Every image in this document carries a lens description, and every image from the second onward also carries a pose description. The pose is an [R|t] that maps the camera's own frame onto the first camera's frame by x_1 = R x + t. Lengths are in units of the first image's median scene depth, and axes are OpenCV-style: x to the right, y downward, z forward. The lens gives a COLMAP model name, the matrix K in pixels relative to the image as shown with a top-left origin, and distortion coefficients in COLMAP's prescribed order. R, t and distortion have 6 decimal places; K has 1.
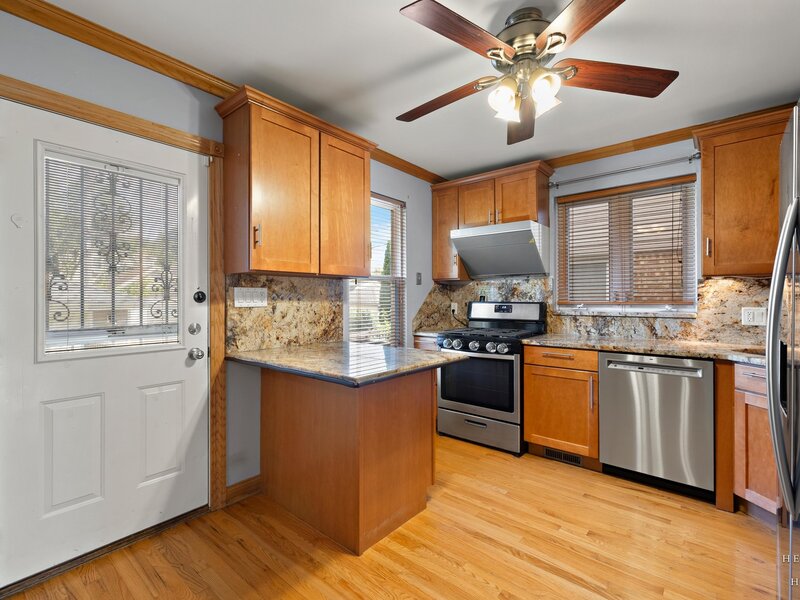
lens RADIAL K [[376.8, 0, 395.9], [0, 376.8, 301.9], [0, 0, 1]] dist [0.002569, 0.000395]
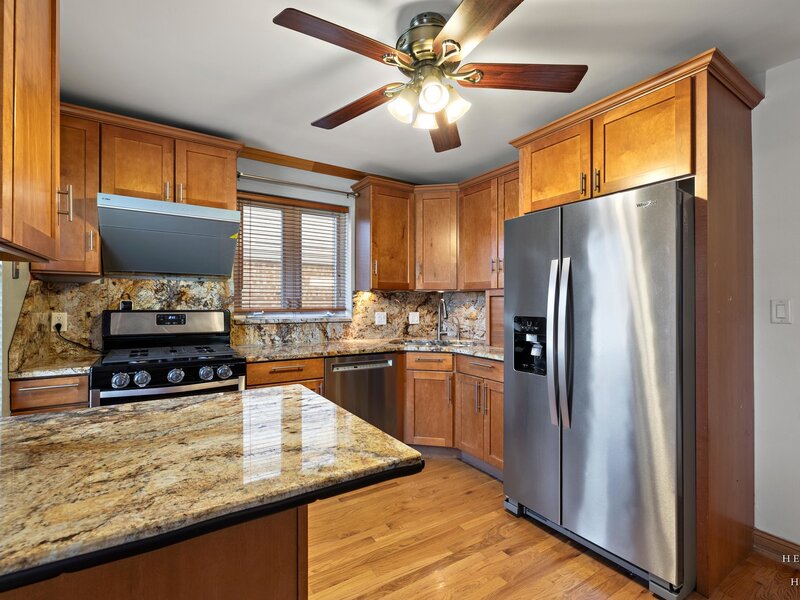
lens RADIAL K [[376.8, 0, 395.9], [0, 376.8, 301.9], [0, 0, 1]] dist [0.002569, 0.000395]
pose [[0.296756, 0.006694, 0.954930, -0.322026], [0.001023, 0.999973, -0.007328, -0.011424], [-0.954953, 0.003151, 0.296741, 0.417282]]
